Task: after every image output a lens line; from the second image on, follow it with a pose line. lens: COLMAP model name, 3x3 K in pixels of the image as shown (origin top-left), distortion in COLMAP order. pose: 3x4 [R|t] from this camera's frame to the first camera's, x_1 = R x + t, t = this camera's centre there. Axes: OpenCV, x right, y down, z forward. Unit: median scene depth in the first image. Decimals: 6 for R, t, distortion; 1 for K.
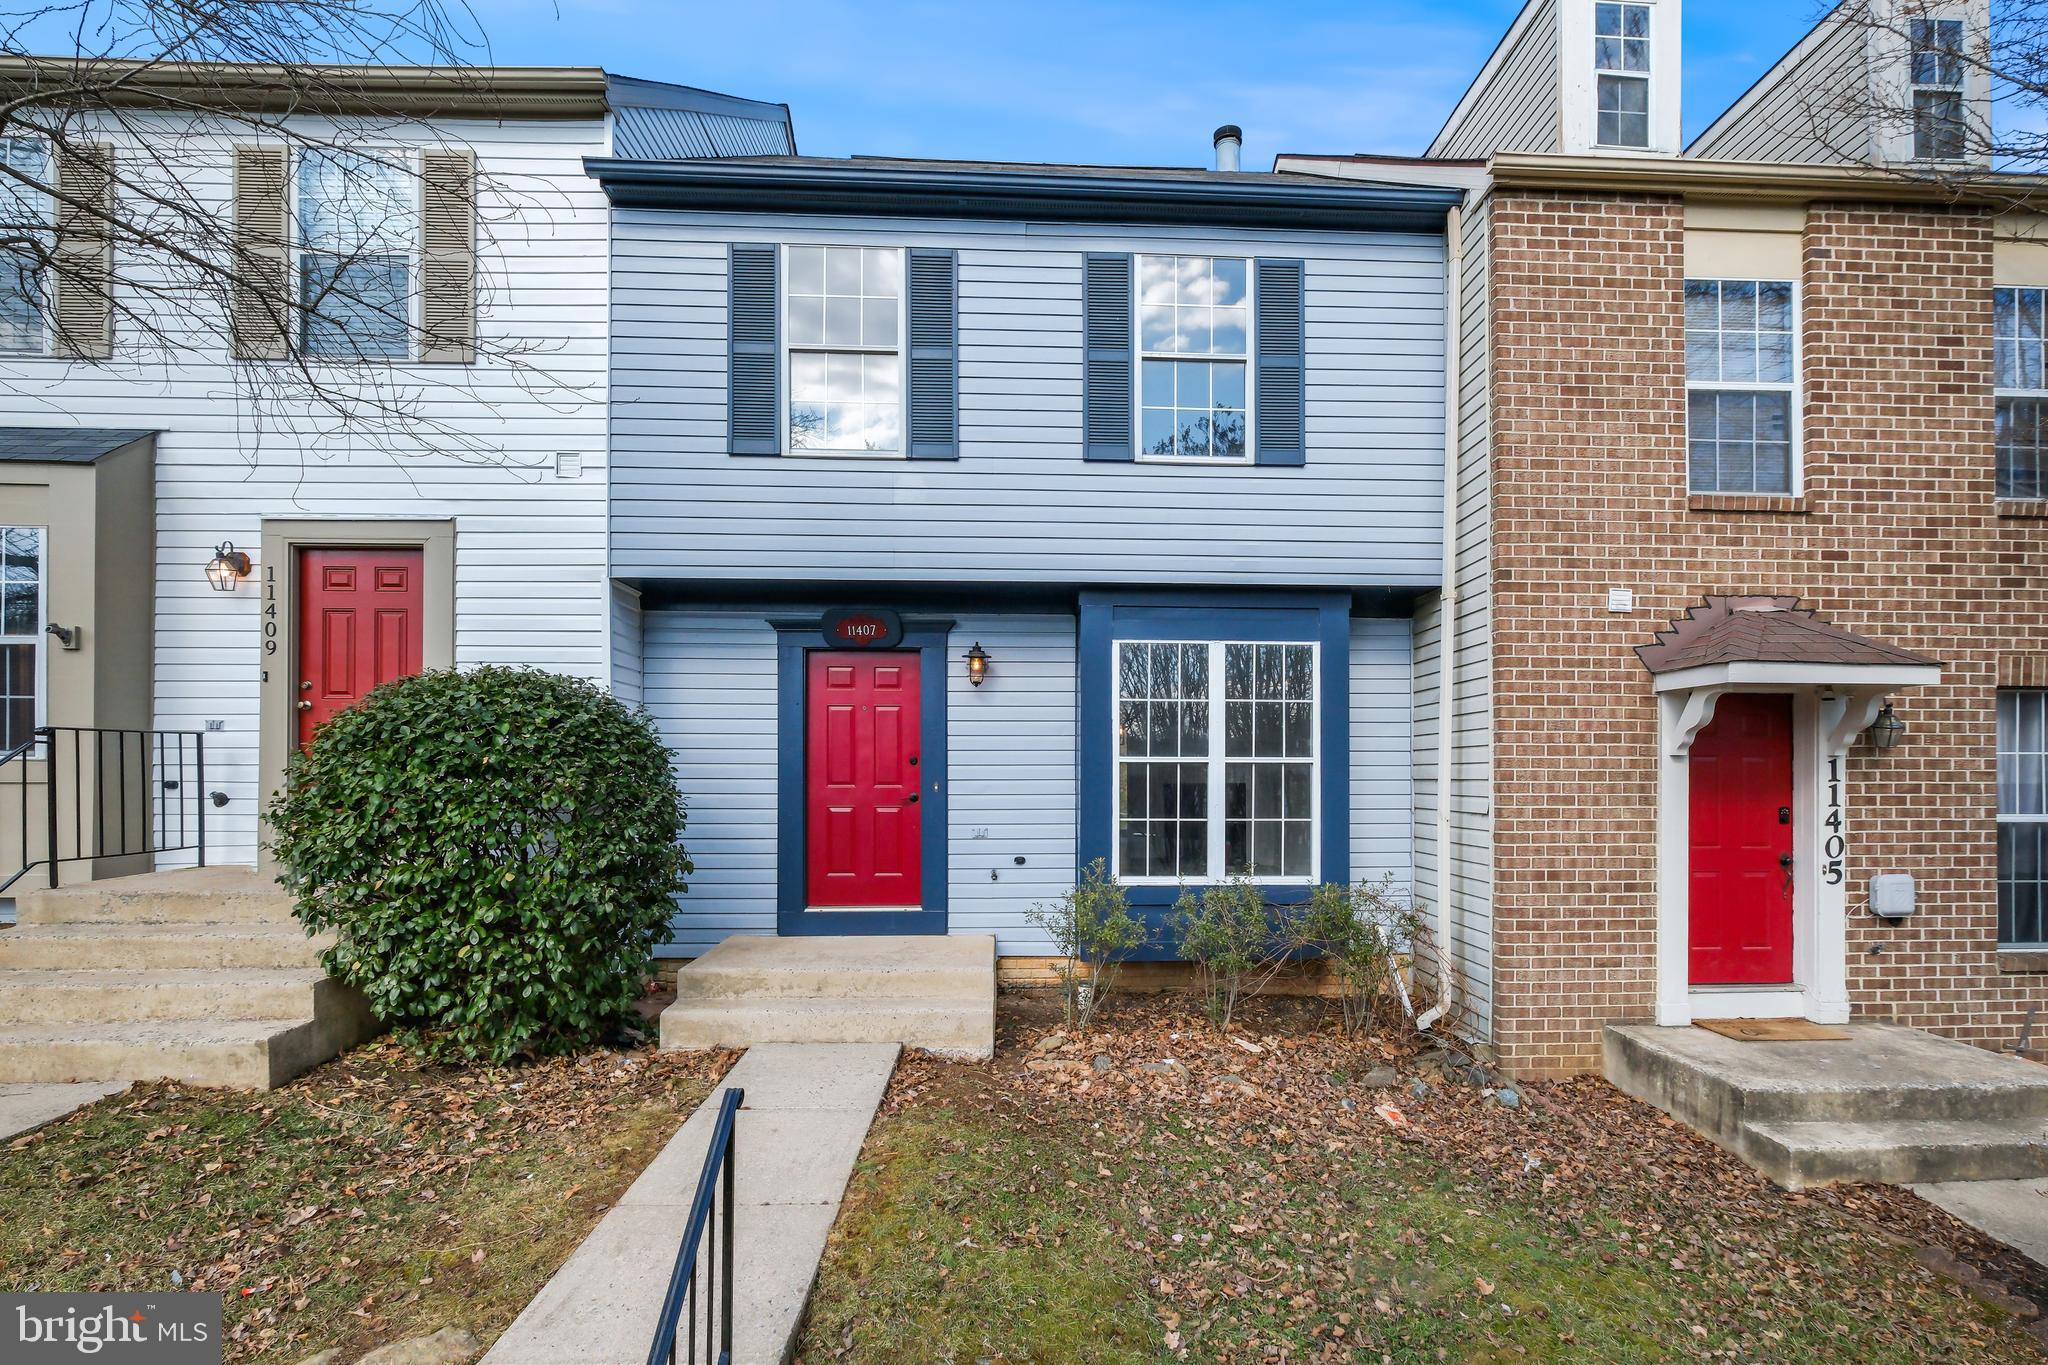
lens RADIAL K [[891.5, 0, 1026.7], [0, 891.5, 682.7], [0, 0, 1]] dist [-0.010226, 0.002892]
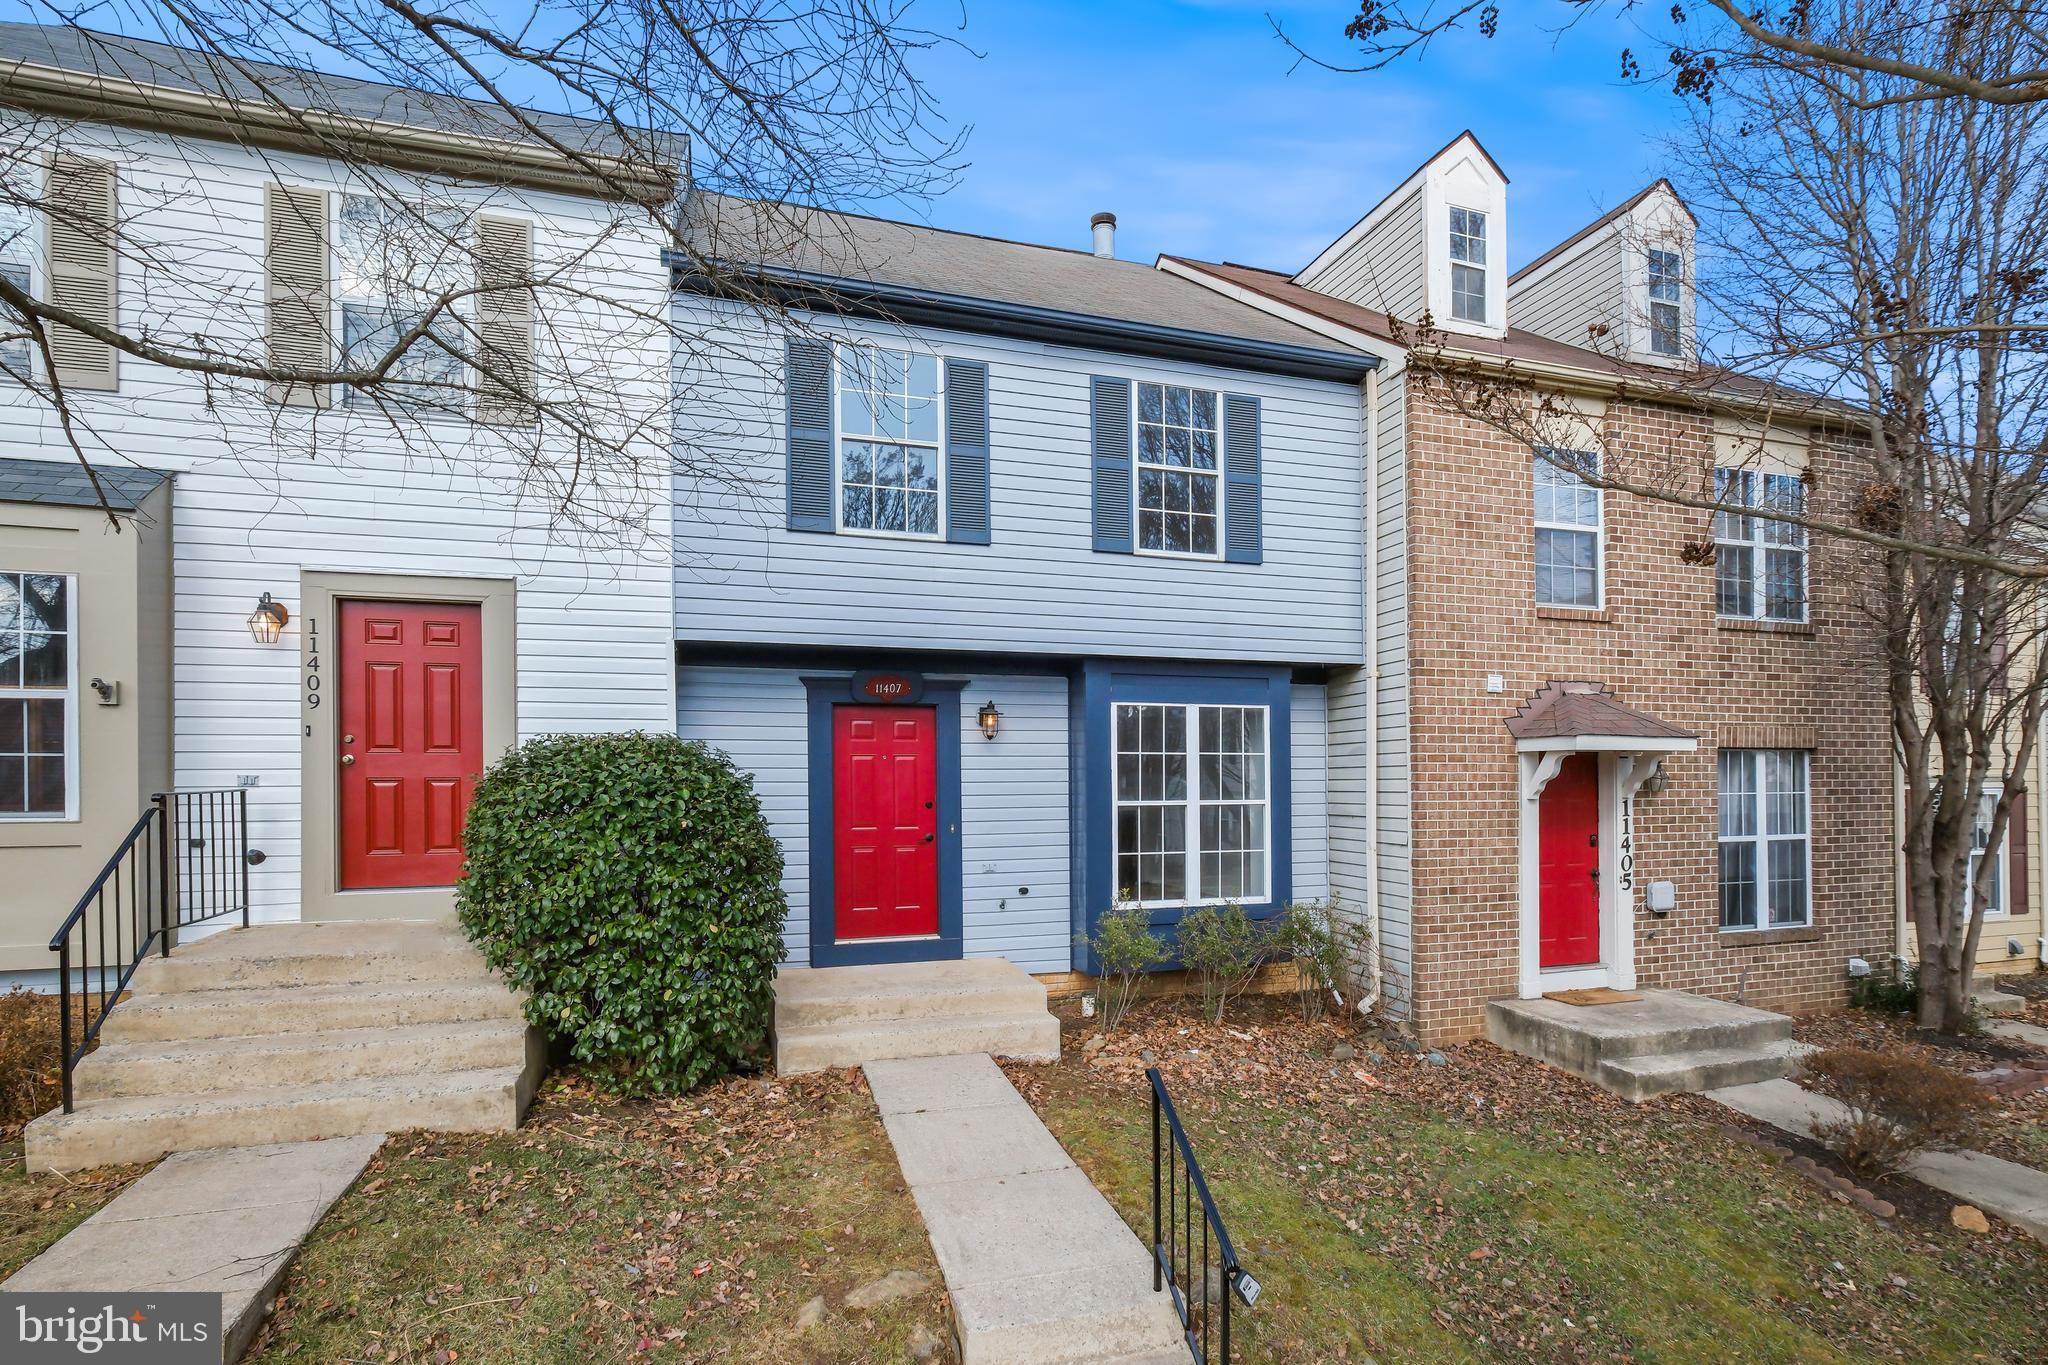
lens RADIAL K [[891.5, 0, 1026.2], [0, 891.5, 683.9], [0, 0, 1]] dist [-0.010226, 0.002892]
pose [[0.974073, 0.018697, 0.225460, -0.316058], [-0.015300, 0.999742, -0.016805, -0.056678], [-0.225716, 0.012920, 0.974107, -0.146988]]
